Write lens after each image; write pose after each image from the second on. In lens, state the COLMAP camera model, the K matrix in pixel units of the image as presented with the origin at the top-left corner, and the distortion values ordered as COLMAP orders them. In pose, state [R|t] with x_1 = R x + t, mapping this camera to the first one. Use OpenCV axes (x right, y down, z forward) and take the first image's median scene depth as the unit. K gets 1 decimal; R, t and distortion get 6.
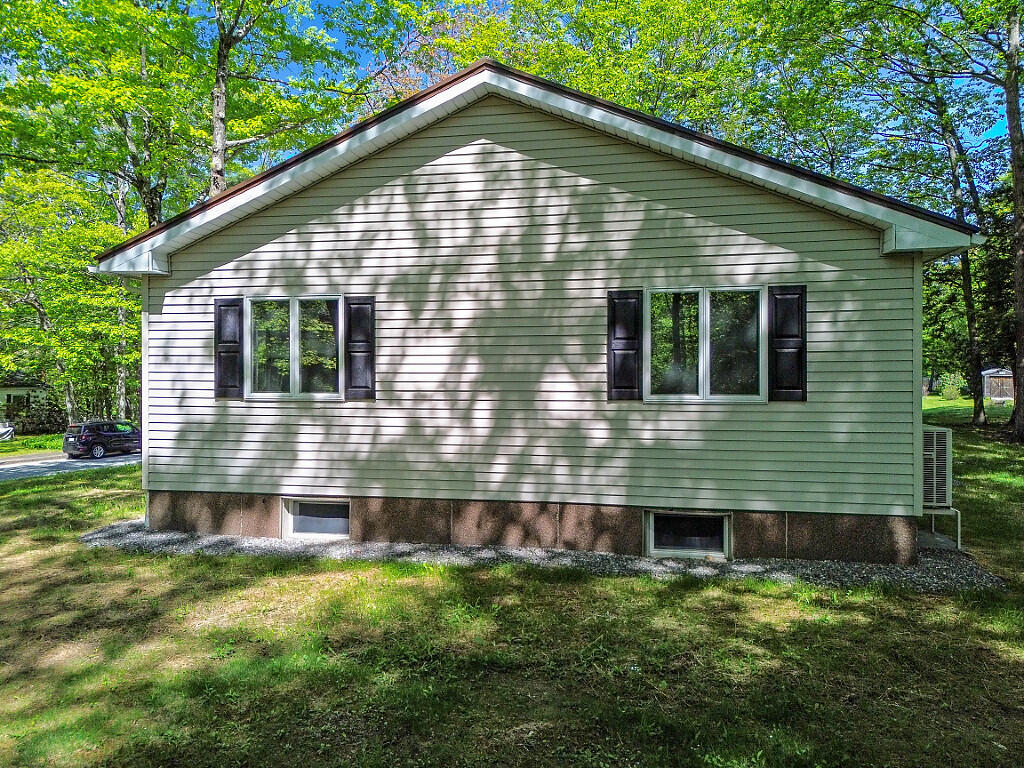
lens RADIAL K [[748.4, 0, 512.0], [0, 748.4, 384.0], [0, 0, 1]] dist [0.007700, -0.002293]
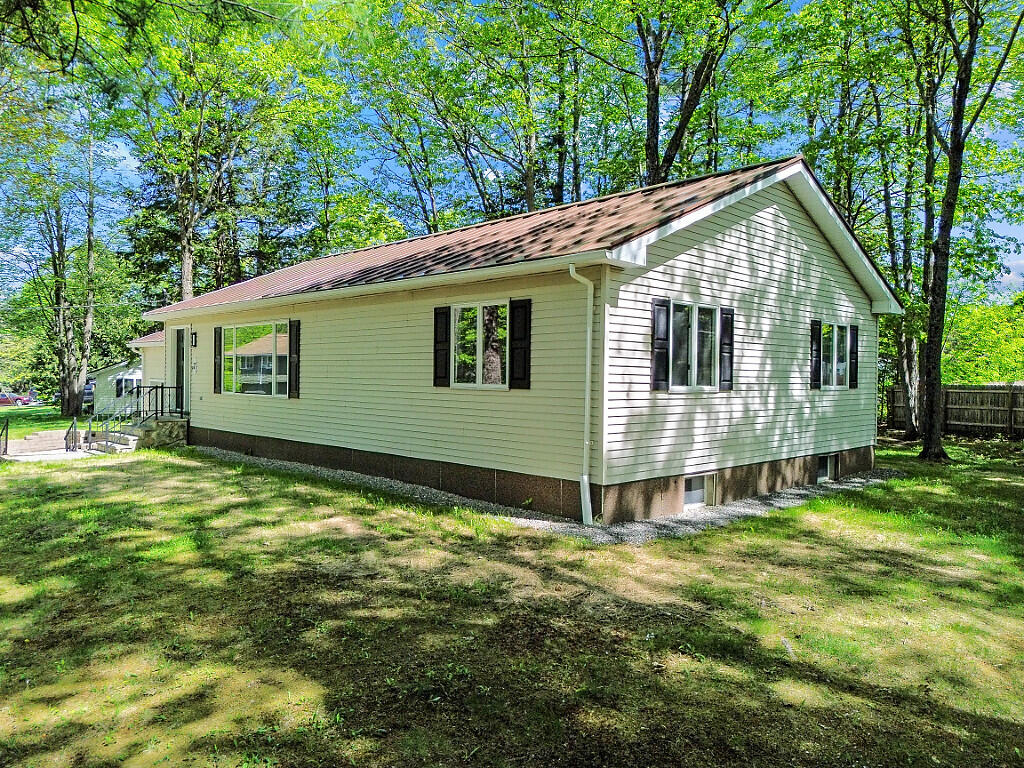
lens RADIAL K [[748.4, 0, 512.0], [0, 748.4, 384.0], [0, 0, 1]] dist [0.007700, -0.002293]
pose [[0.576370, -0.005521, 0.817170, -1.410991], [-0.007432, 0.999900, 0.011998, -0.002657], [-0.817155, -0.012989, 0.576271, 0.562127]]
